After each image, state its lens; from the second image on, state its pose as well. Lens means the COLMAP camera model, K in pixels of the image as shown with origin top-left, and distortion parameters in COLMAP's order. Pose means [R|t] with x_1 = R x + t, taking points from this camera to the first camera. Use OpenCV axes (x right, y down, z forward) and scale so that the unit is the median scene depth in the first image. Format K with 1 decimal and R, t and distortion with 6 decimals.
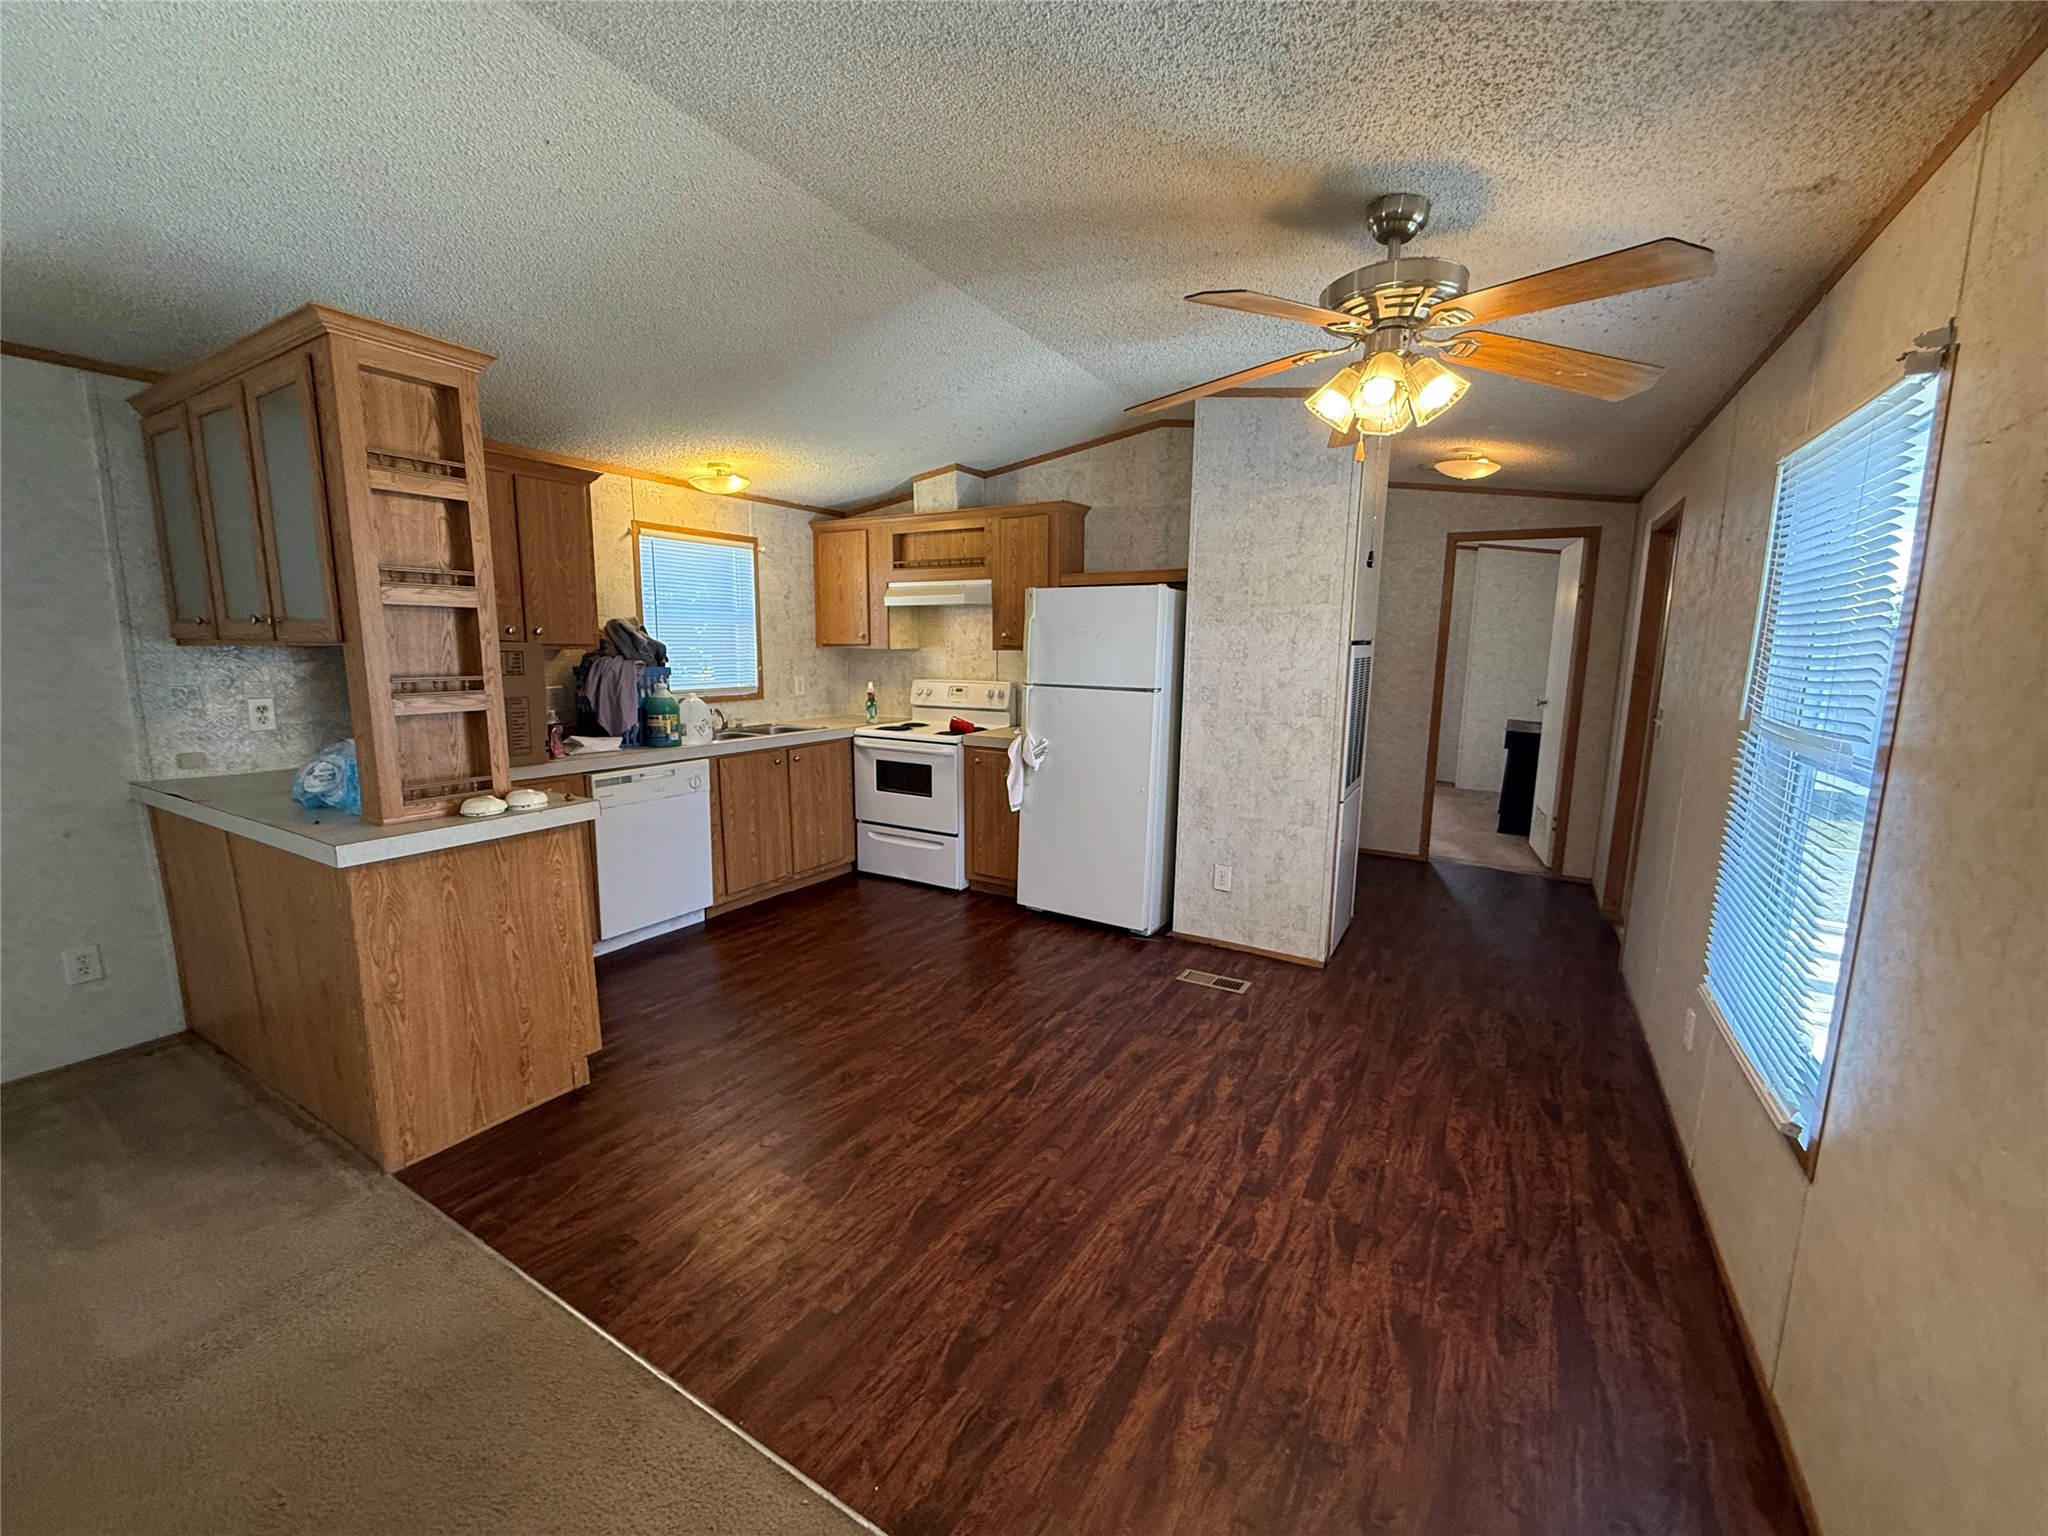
lens RADIAL K [[829.0, 0, 1024.0], [0, 829.0, 768.0], [0, 0, 1]] dist [0.022614, 0.000096]
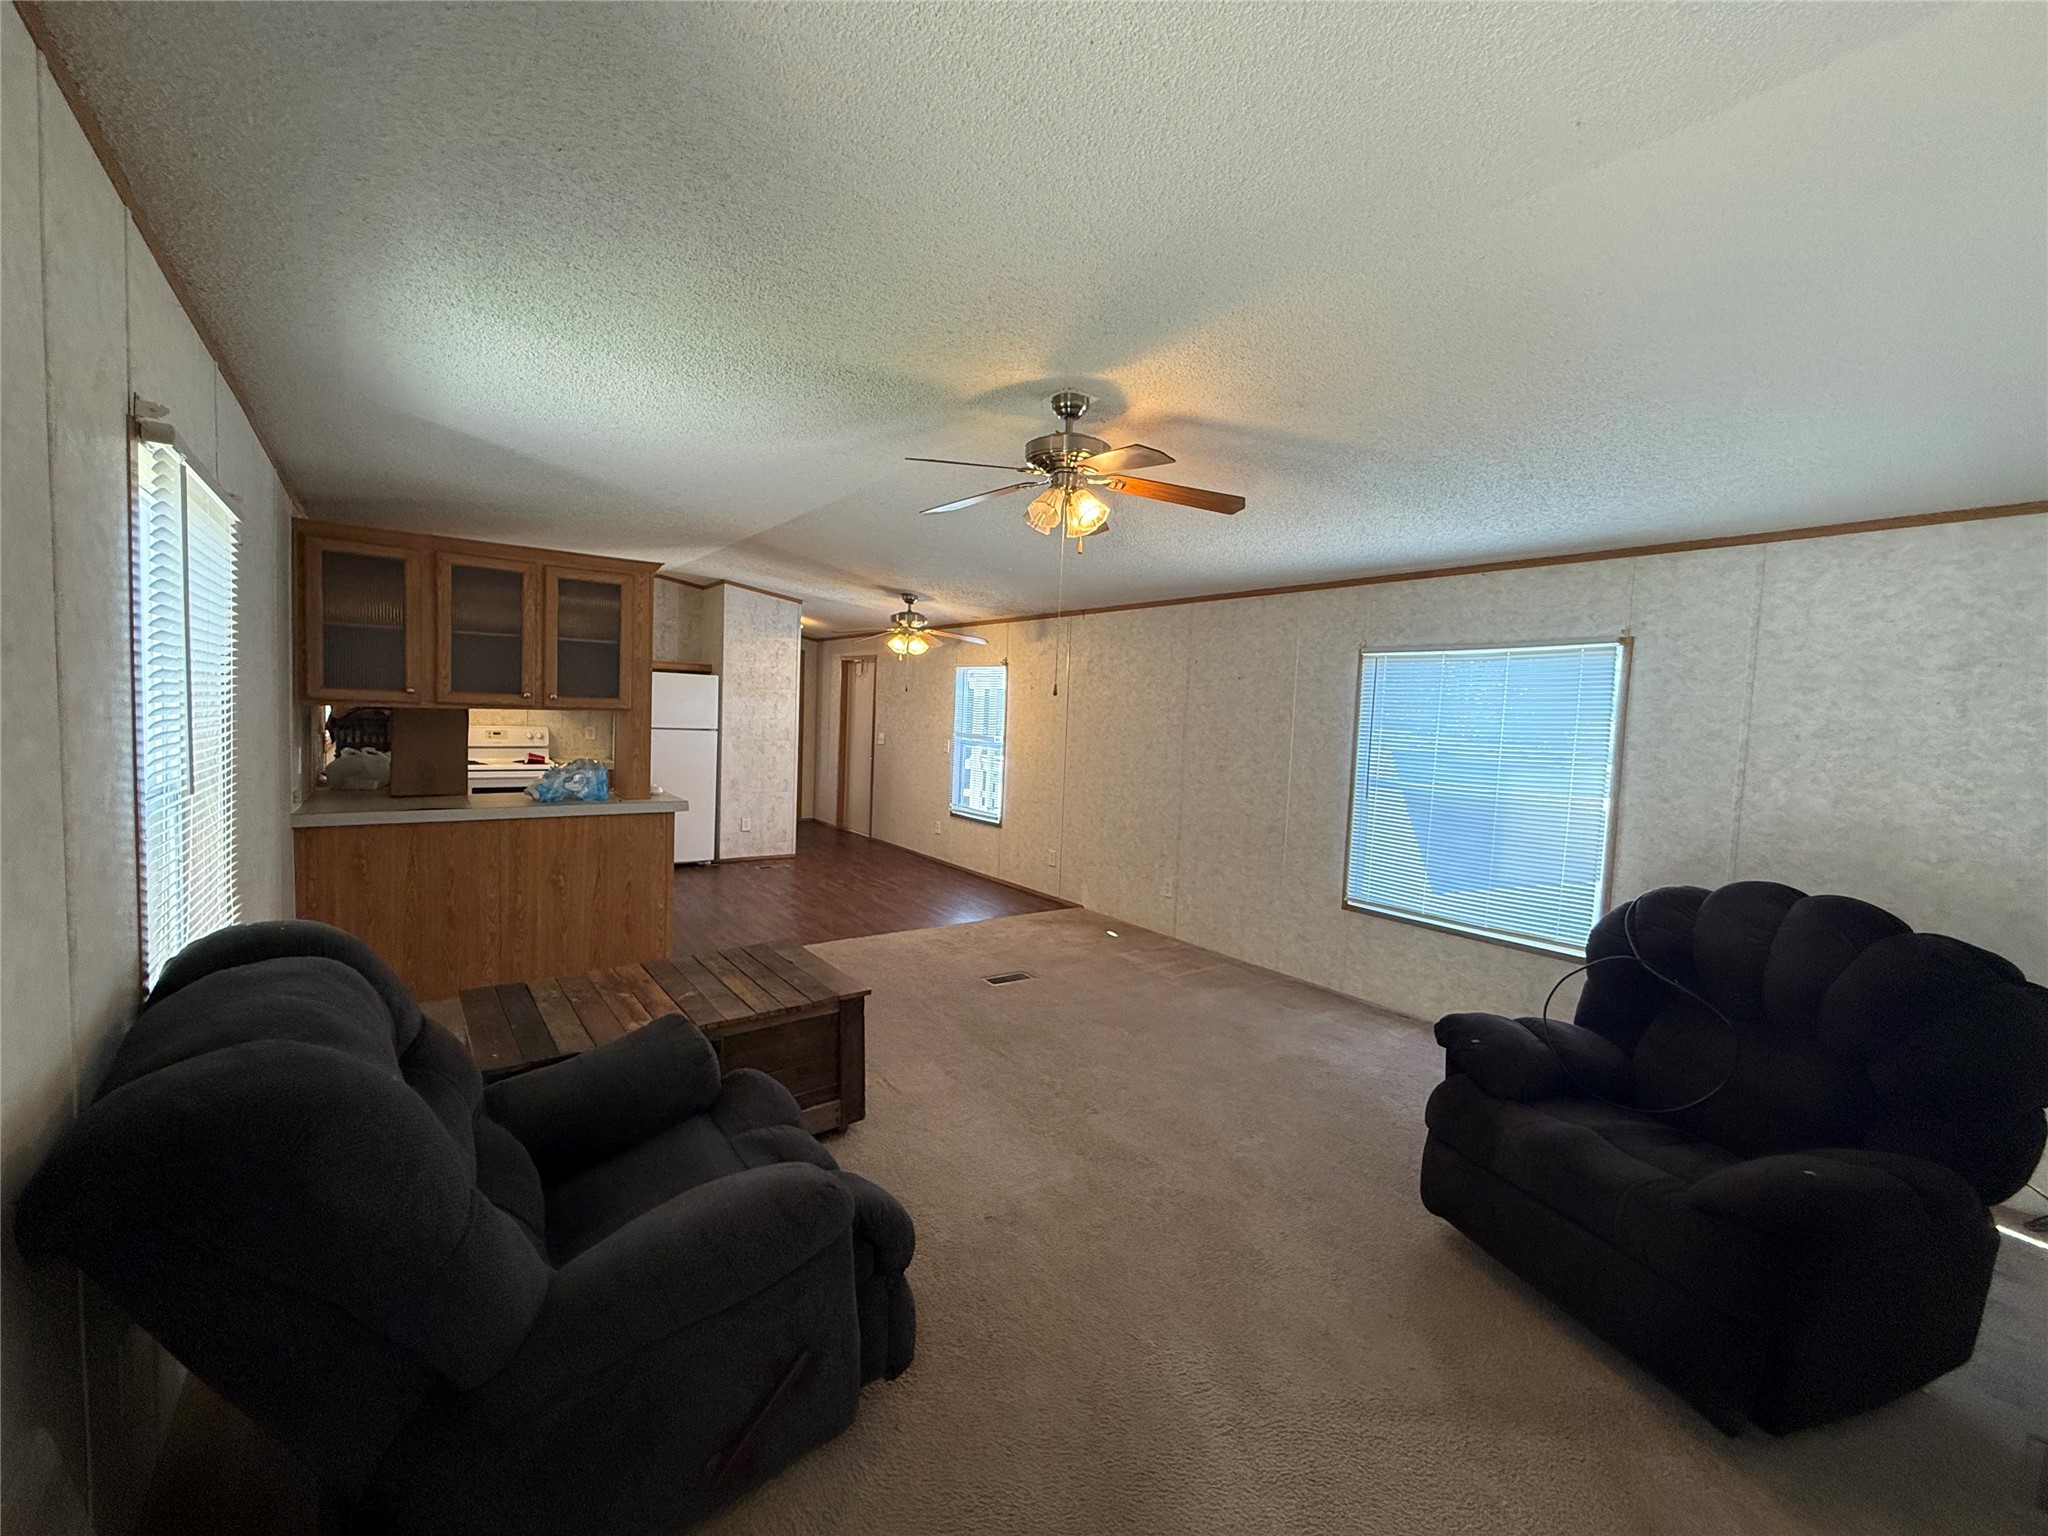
lens RADIAL K [[814.4, 0, 1024.0], [0, 814.4, 768.0], [0, 0, 1]] dist [0.000409, -0.000117]
pose [[0.381610, -0.060715, 0.922327, -1.324762], [0.106300, 0.994103, 0.021458, 0.028729], [-0.918191, 0.089855, 0.385813, -0.371527]]
